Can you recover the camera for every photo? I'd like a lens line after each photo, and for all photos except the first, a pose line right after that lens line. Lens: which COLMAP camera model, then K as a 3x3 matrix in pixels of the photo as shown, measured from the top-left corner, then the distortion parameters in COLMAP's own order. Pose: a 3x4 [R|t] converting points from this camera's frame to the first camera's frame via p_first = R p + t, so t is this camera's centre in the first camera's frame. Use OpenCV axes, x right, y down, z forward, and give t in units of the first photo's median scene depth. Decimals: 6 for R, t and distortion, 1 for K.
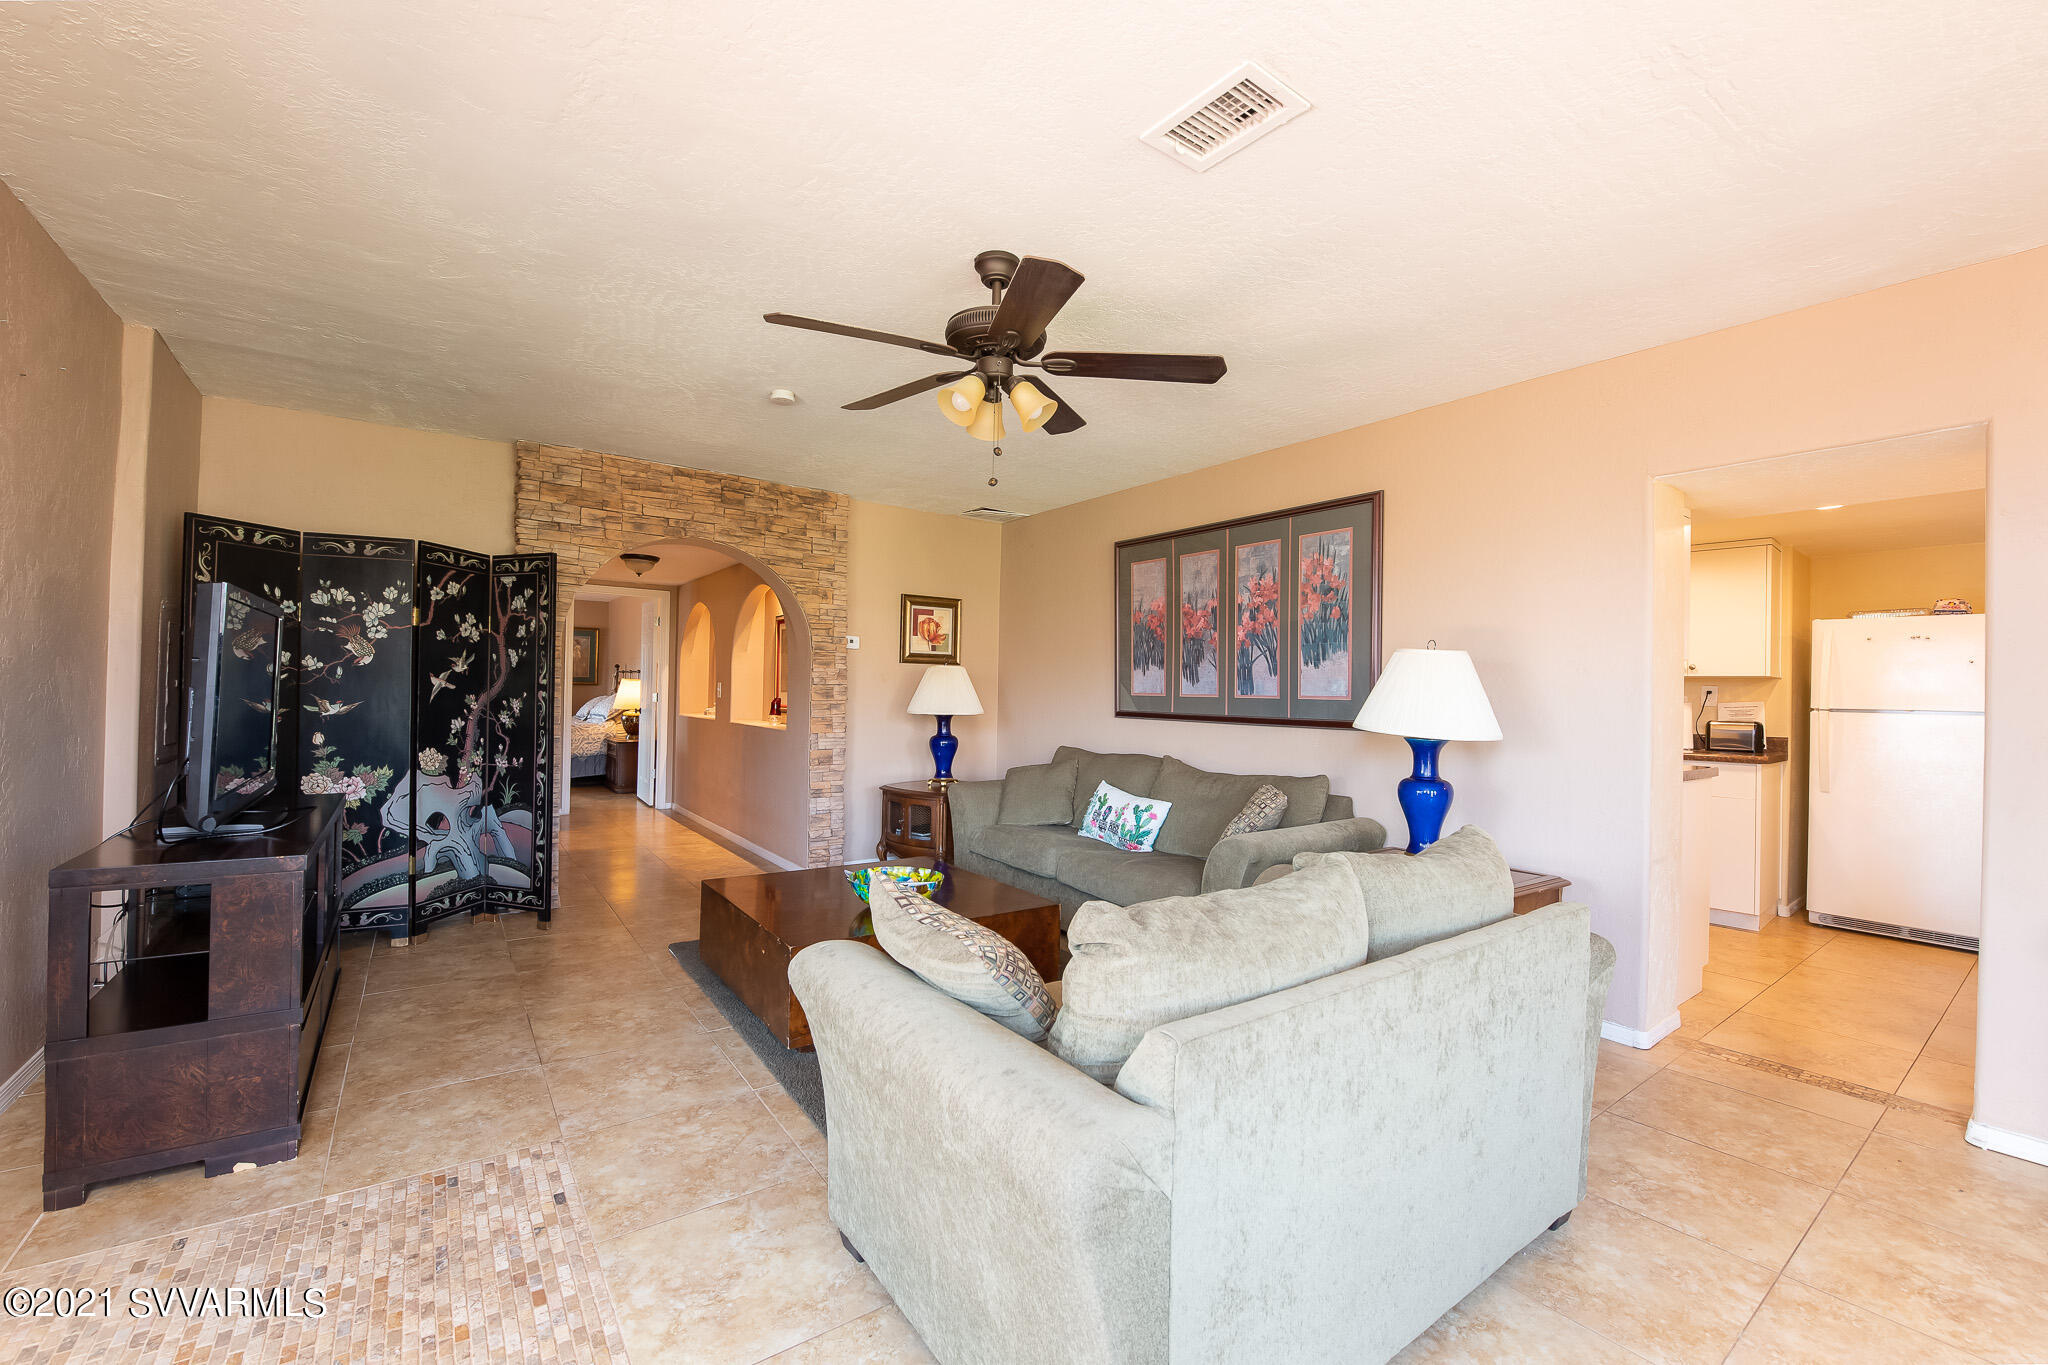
lens RADIAL K [[821.7, 0, 1017.4], [0, 821.7, 683.4], [0, 0, 1]] dist [-0.017357, -0.001224]
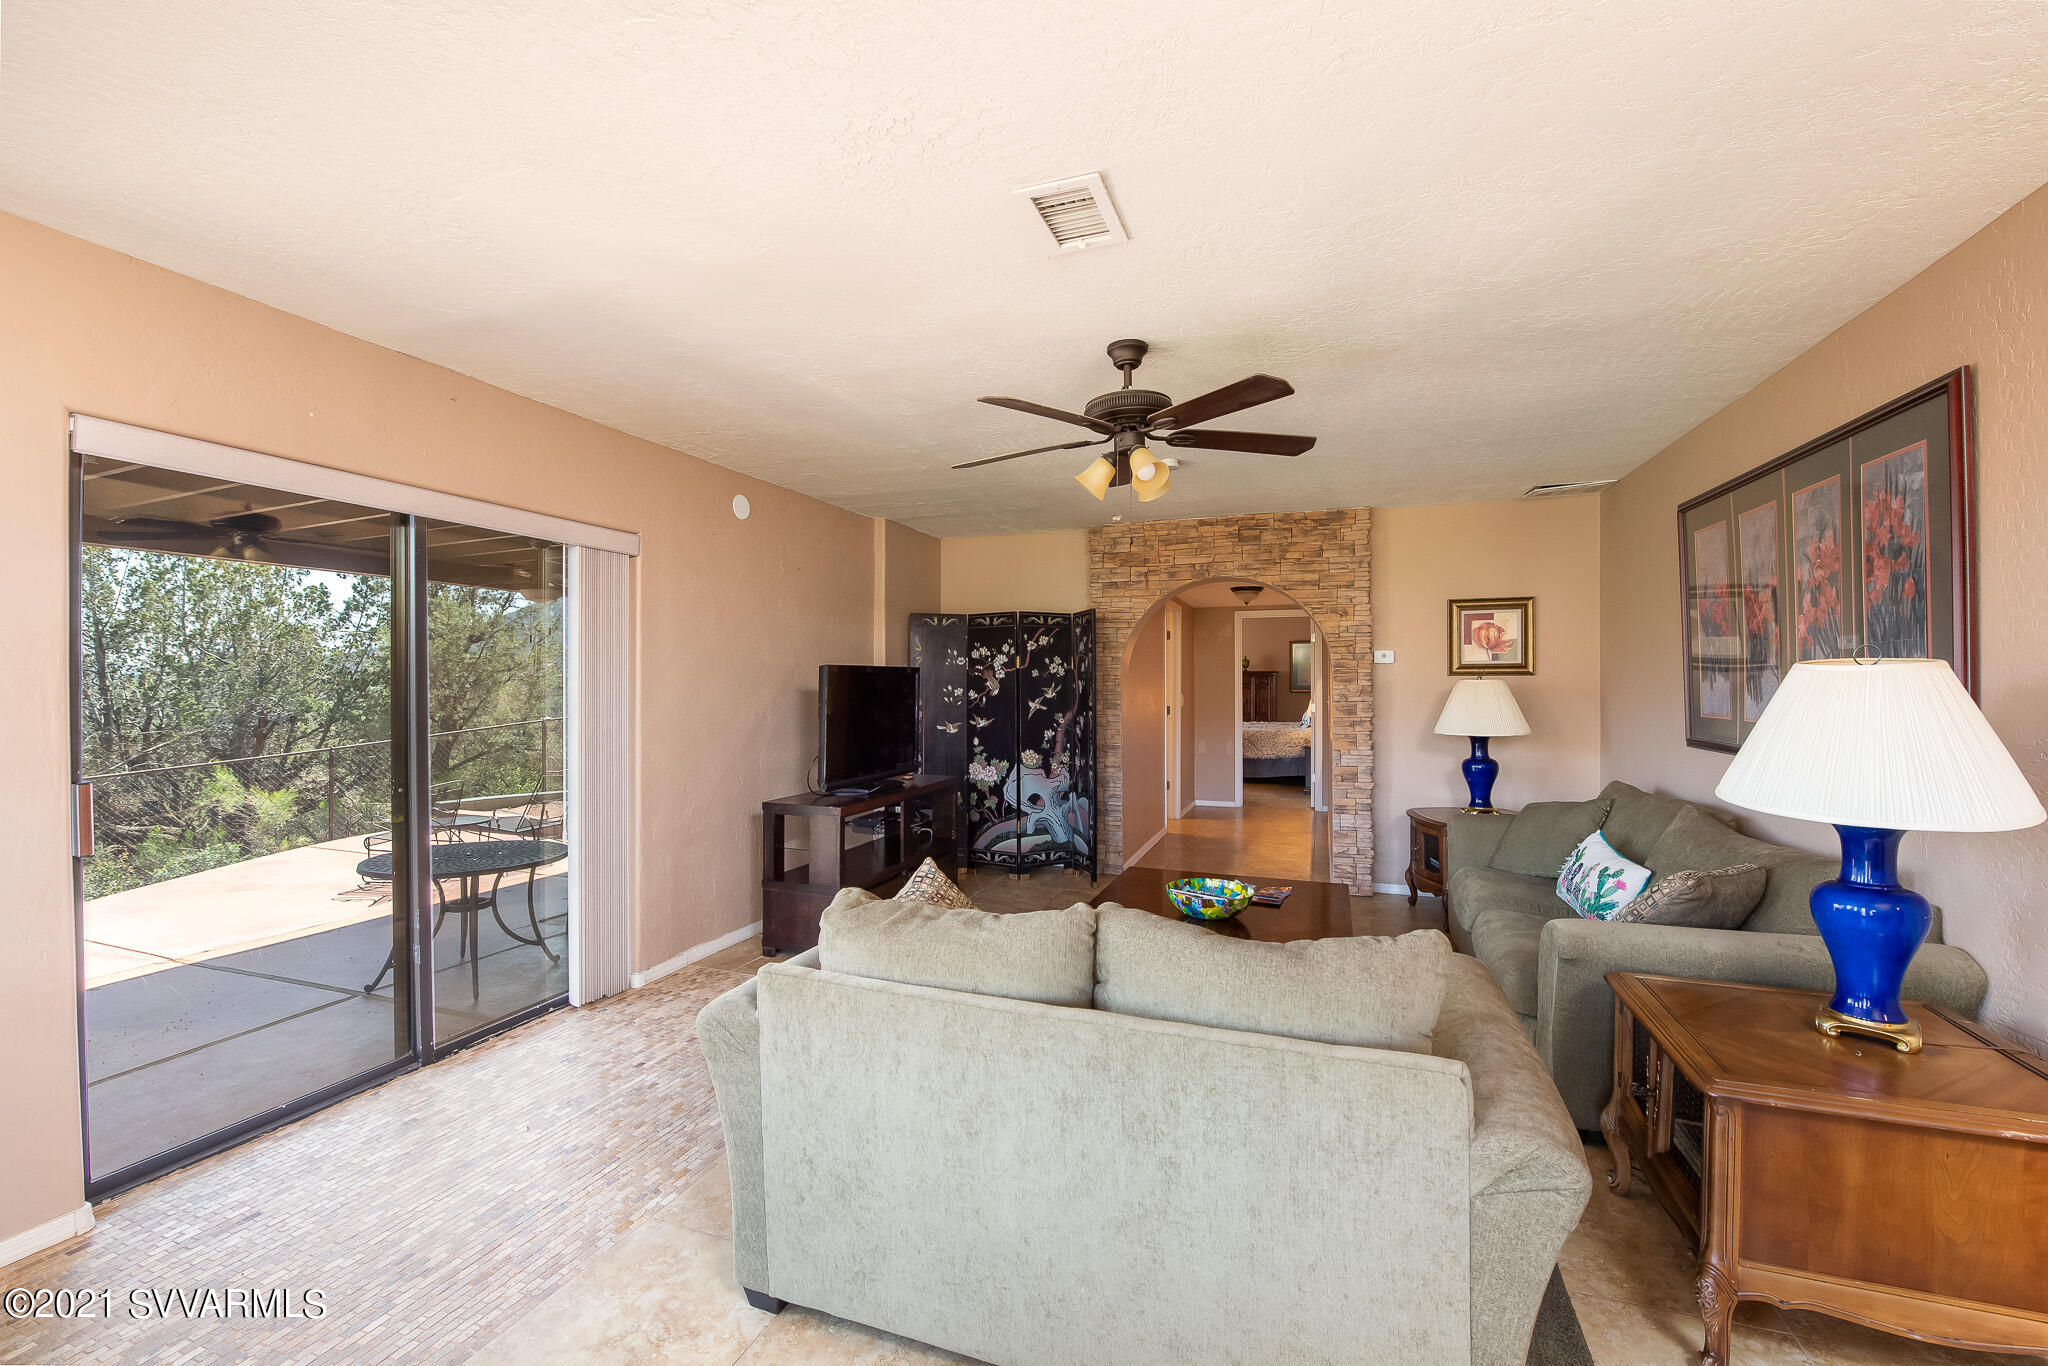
lens RADIAL K [[821.7, 0, 1018.3], [0, 821.7, 681.9], [0, 0, 1]] dist [-0.017357, -0.001224]
pose [[0.553771, -0.022187, -0.832373, 0.481175], [0.022152, 0.999684, -0.011909, -0.025038], [0.832374, -0.011844, 0.554087, 0.143140]]
